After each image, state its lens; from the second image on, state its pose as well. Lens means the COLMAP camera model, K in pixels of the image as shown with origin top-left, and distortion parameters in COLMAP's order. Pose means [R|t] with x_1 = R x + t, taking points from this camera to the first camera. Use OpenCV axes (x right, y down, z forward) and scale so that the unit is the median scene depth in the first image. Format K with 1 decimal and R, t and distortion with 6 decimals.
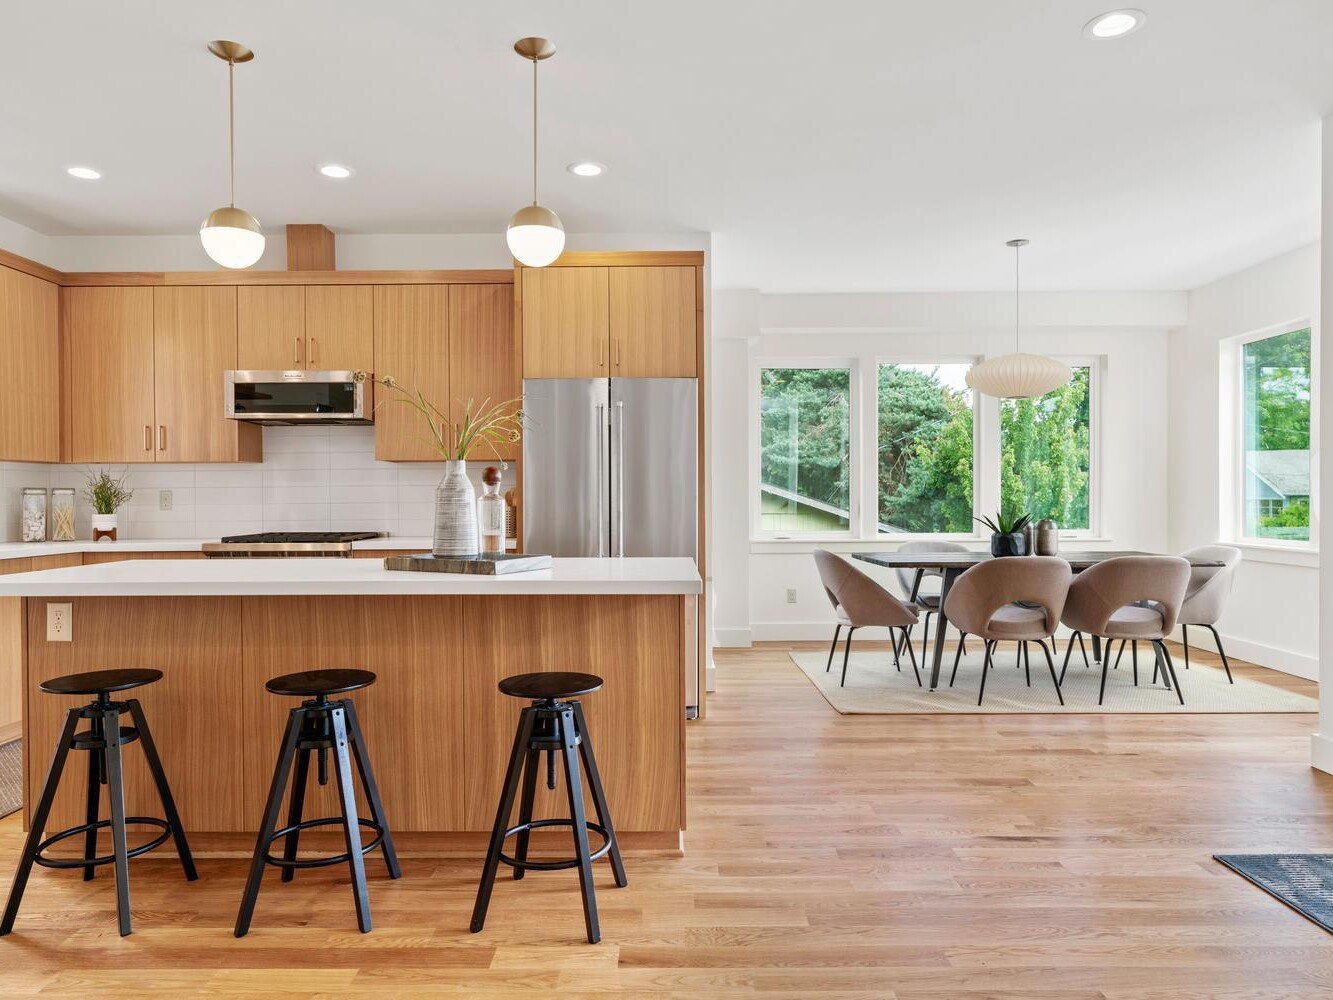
lens RADIAL K [[867.3, 0, 660.1], [0, 867.3, 503.6], [0, 0, 1]] dist [0.000537, 0.000811]
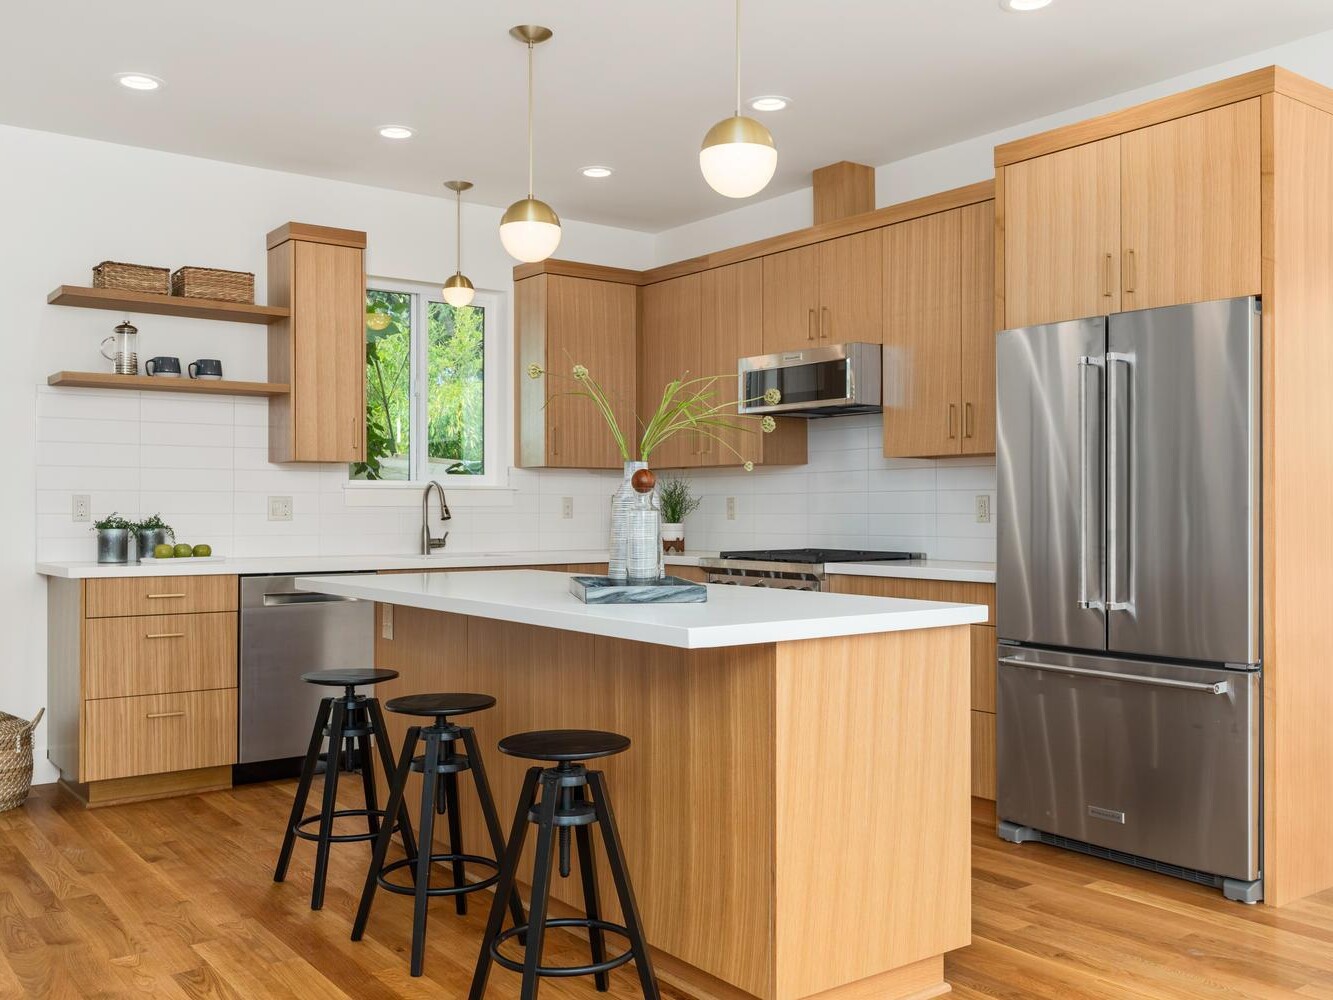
lens RADIAL K [[1234.5, 0, 666.7], [0, 1234.5, 505.7], [0, 0, 1]] dist [0.016498, 0.000000]
pose [[0.597830, 0.002313, -0.801619, 0.433756], [-0.006651, 0.999976, -0.002074, -0.004468], [0.801595, 0.006572, 0.597831, 0.205381]]
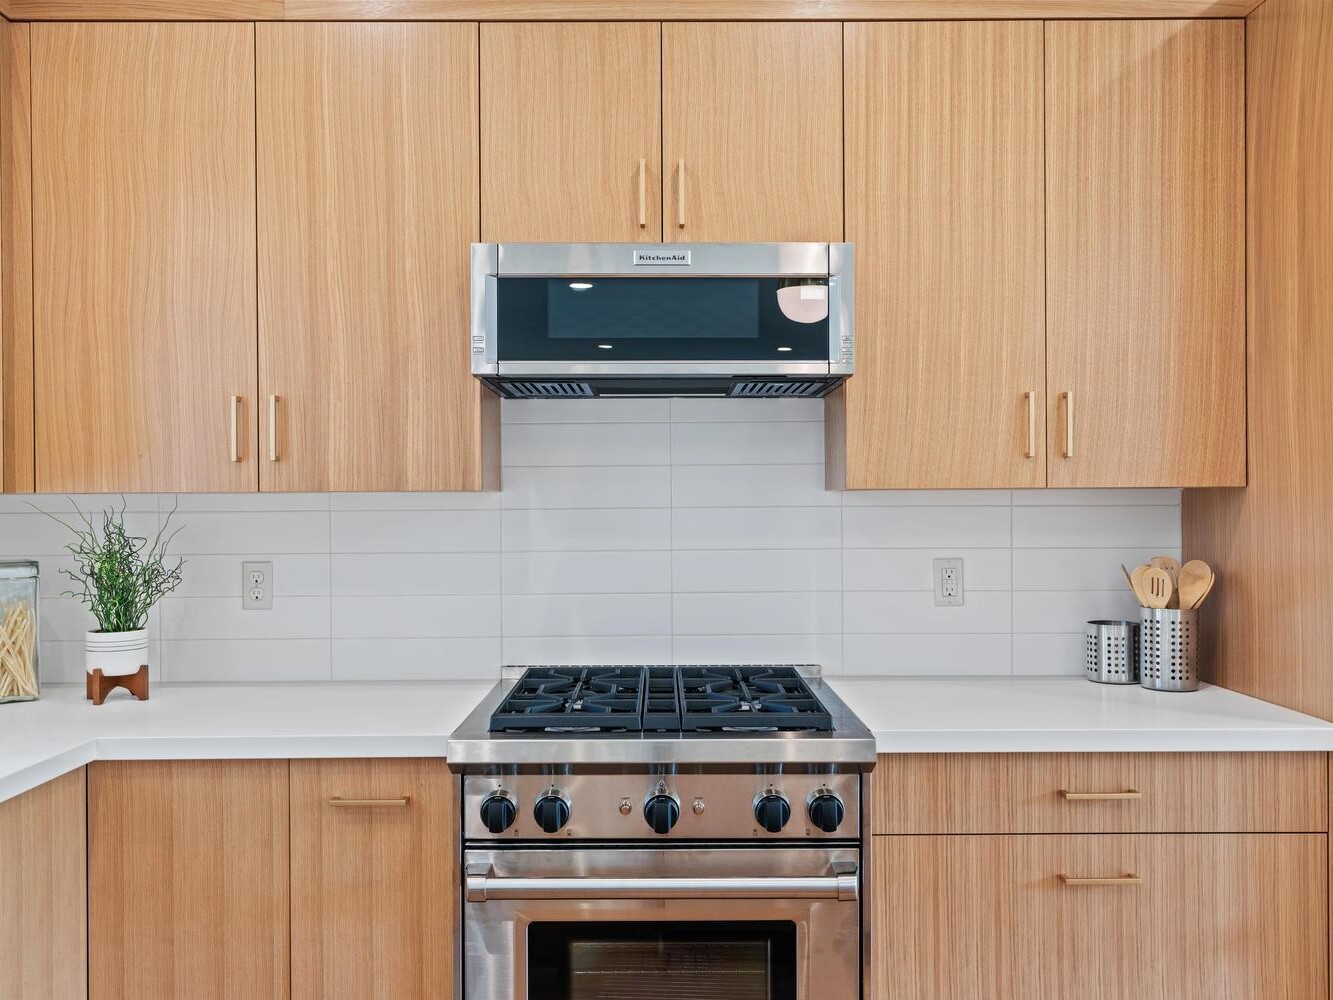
lens RADIAL K [[1116.7, 0, 669.7], [0, 1116.7, 503.4], [0, 0, 1]] dist [-0.010354, -0.004141]
pose [[0.999922, 0.001188, 0.012413, -0.419630], [-0.001268, 0.999979, 0.006425, -0.047988], [-0.012405, -0.006441, 0.999902, 0.530580]]
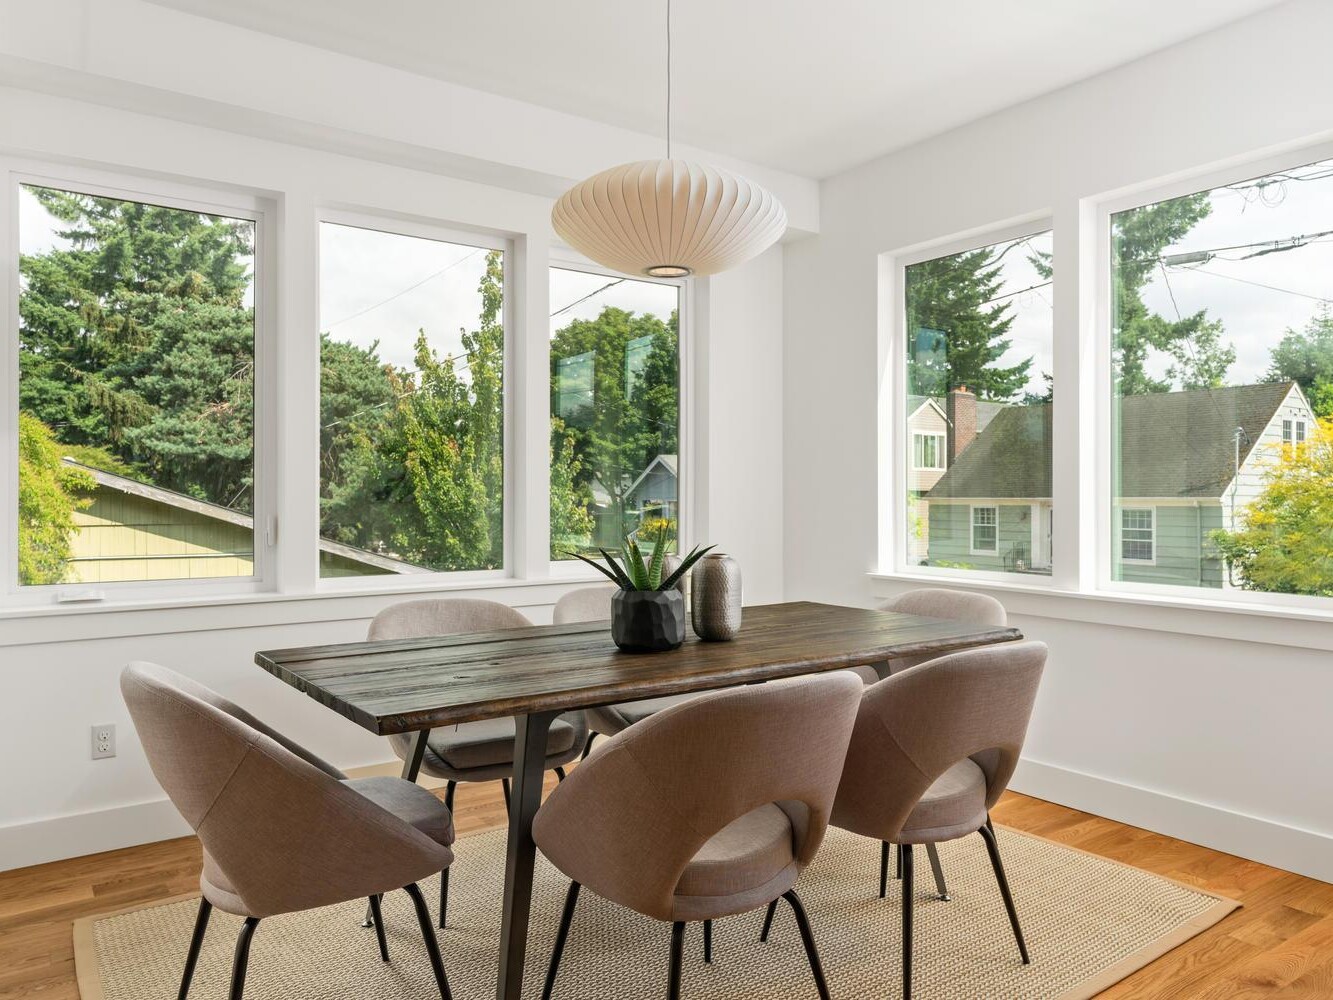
lens RADIAL K [[921.2, 0, 666.0], [0, 921.2, 496.1], [0, 0, 1]] dist [-0.004485, -0.000783]
pose [[0.810722, 0.002987, 0.585423, 0.165461], [0.002666, 0.999958, -0.008795, -0.008331], [-0.585425, 0.008691, 0.810680, 0.717363]]
